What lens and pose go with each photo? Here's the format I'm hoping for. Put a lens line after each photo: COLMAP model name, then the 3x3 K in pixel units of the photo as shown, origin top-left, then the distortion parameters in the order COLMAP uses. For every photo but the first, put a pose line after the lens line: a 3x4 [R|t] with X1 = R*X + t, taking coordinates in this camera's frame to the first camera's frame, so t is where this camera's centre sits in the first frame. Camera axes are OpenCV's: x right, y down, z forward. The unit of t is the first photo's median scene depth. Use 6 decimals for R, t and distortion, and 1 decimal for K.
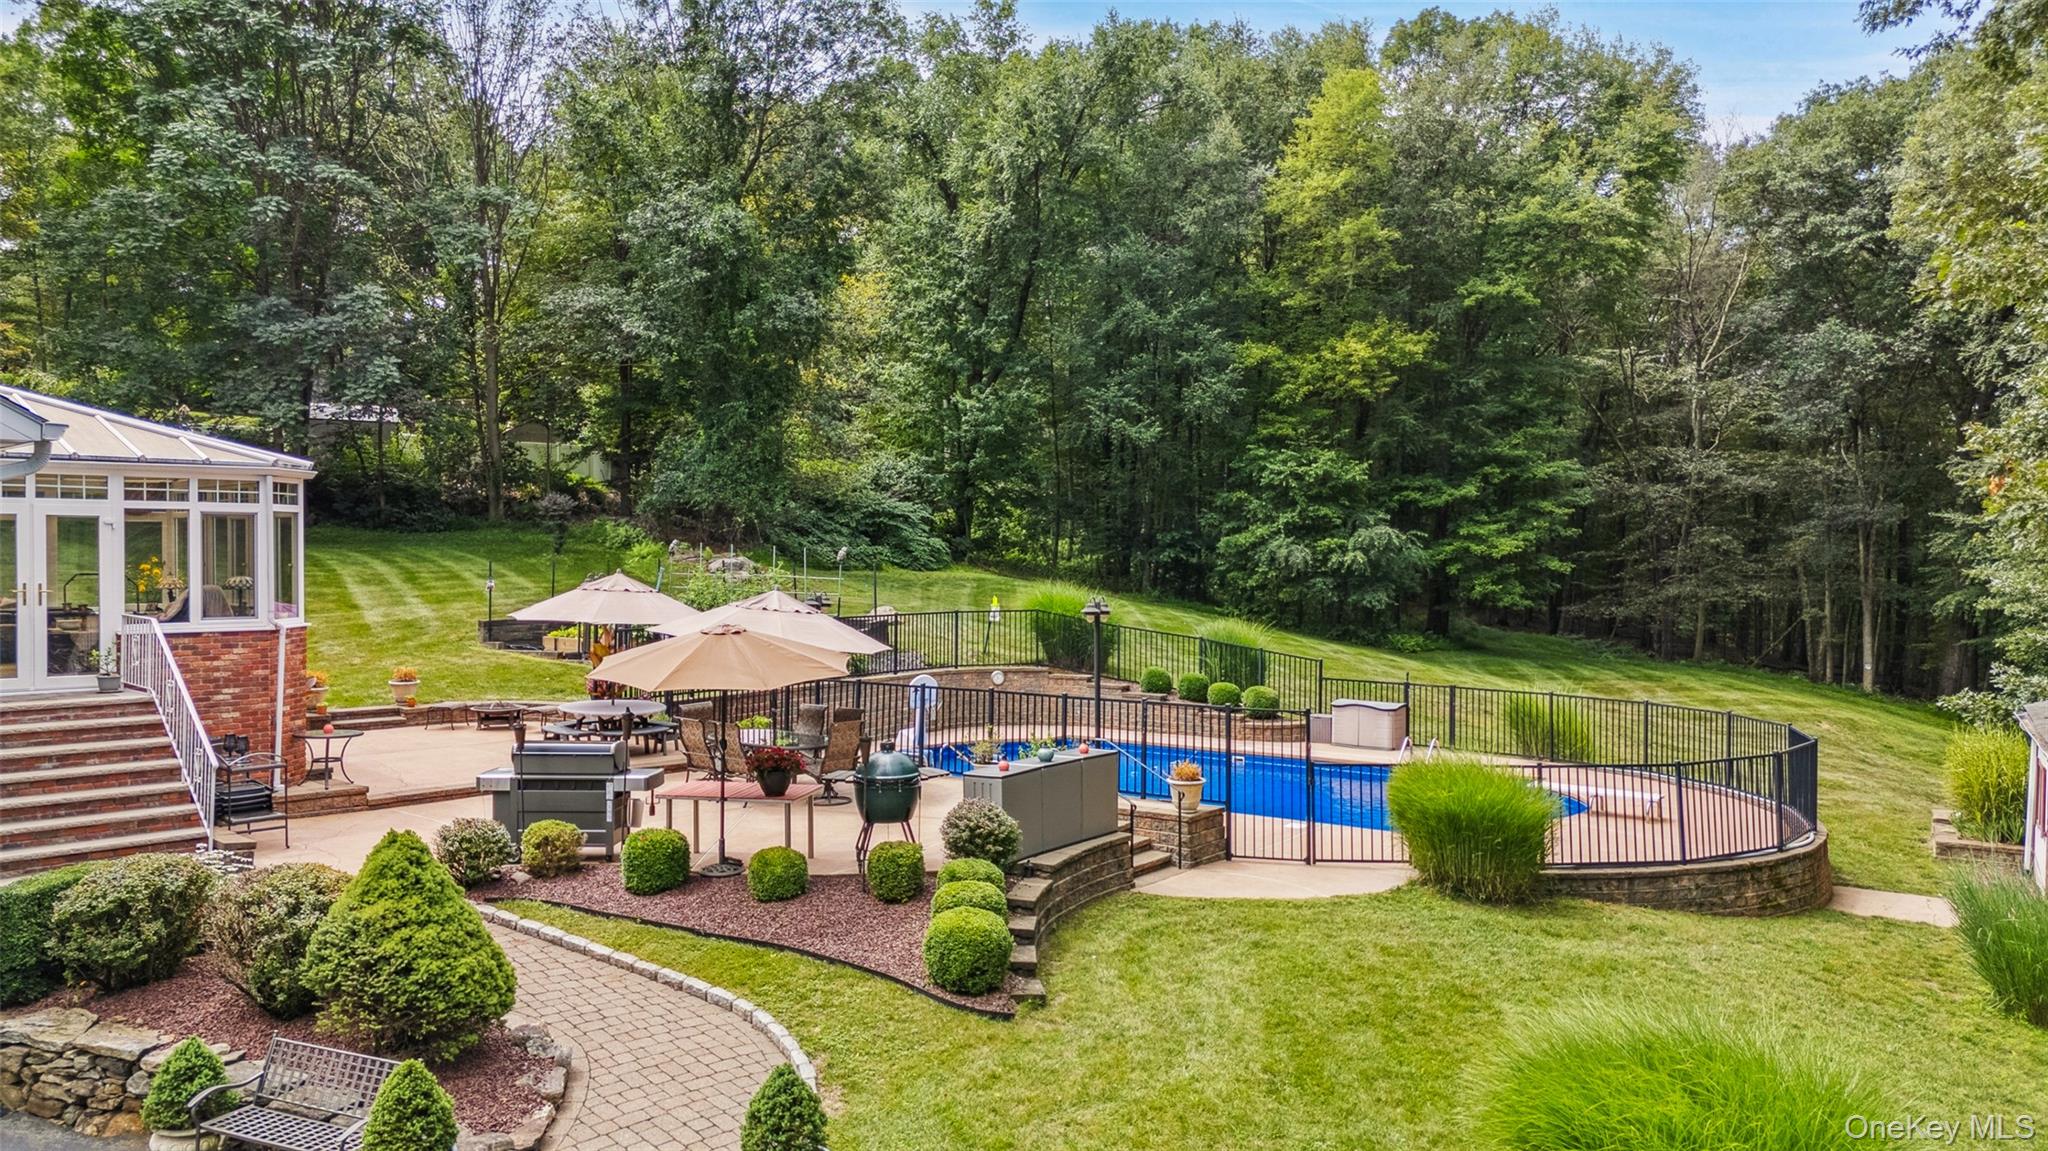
lens RADIAL K [[1481.8, 0, 1024.0], [0, 1481.8, 575.5], [0, 0, 1]] dist [0.167758, -0.340209]
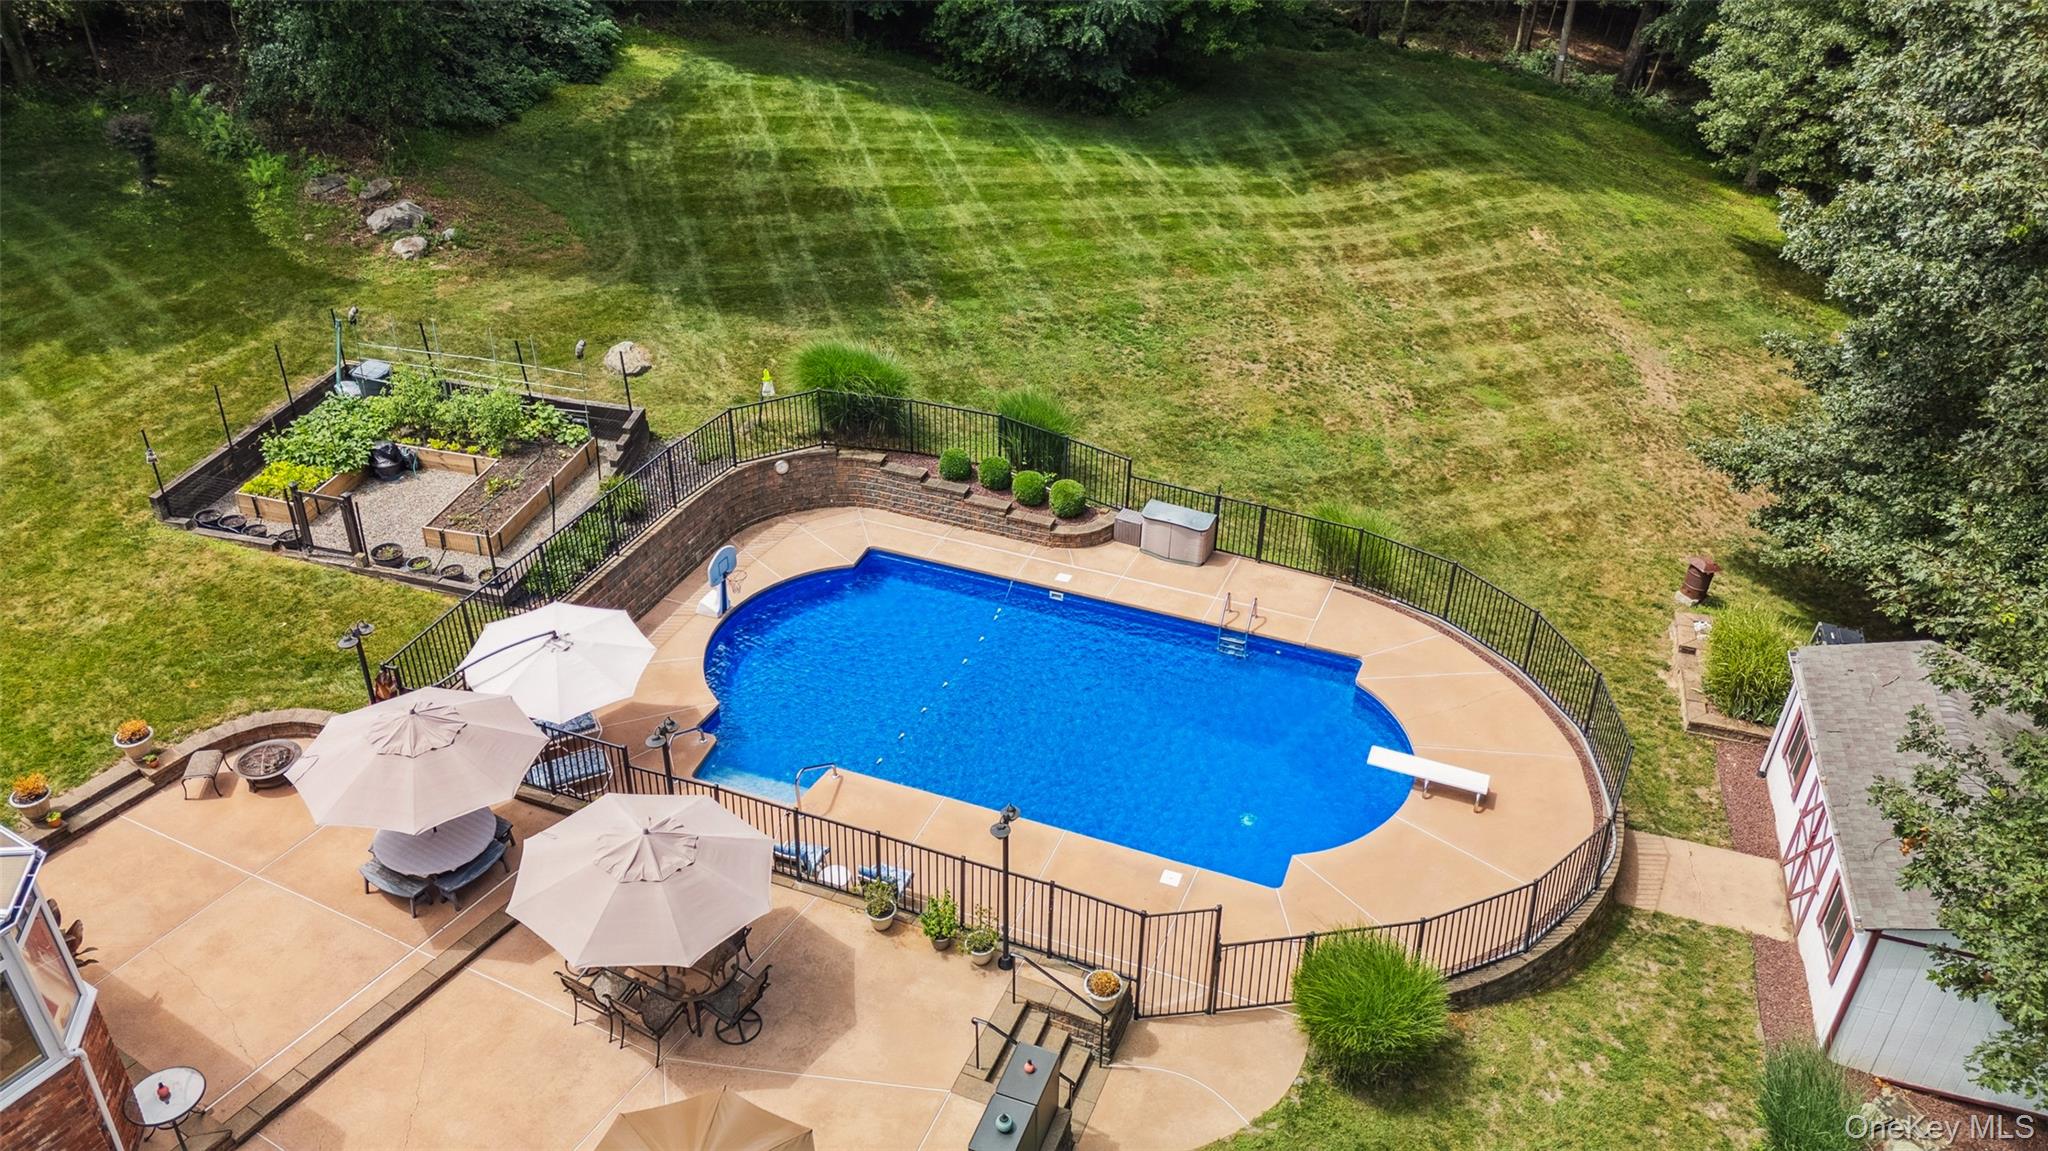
lens RADIAL K [[1481.8, 0, 1024.0], [0, 1481.8, 575.5], [0, 0, 1]] dist [0.167758, -0.340209]
pose [[0.971883, -0.116536, 0.204606, -0.063561], [-0.008072, 0.851942, 0.523575, -0.333244], [-0.235327, -0.510505, 0.827047, 0.161936]]
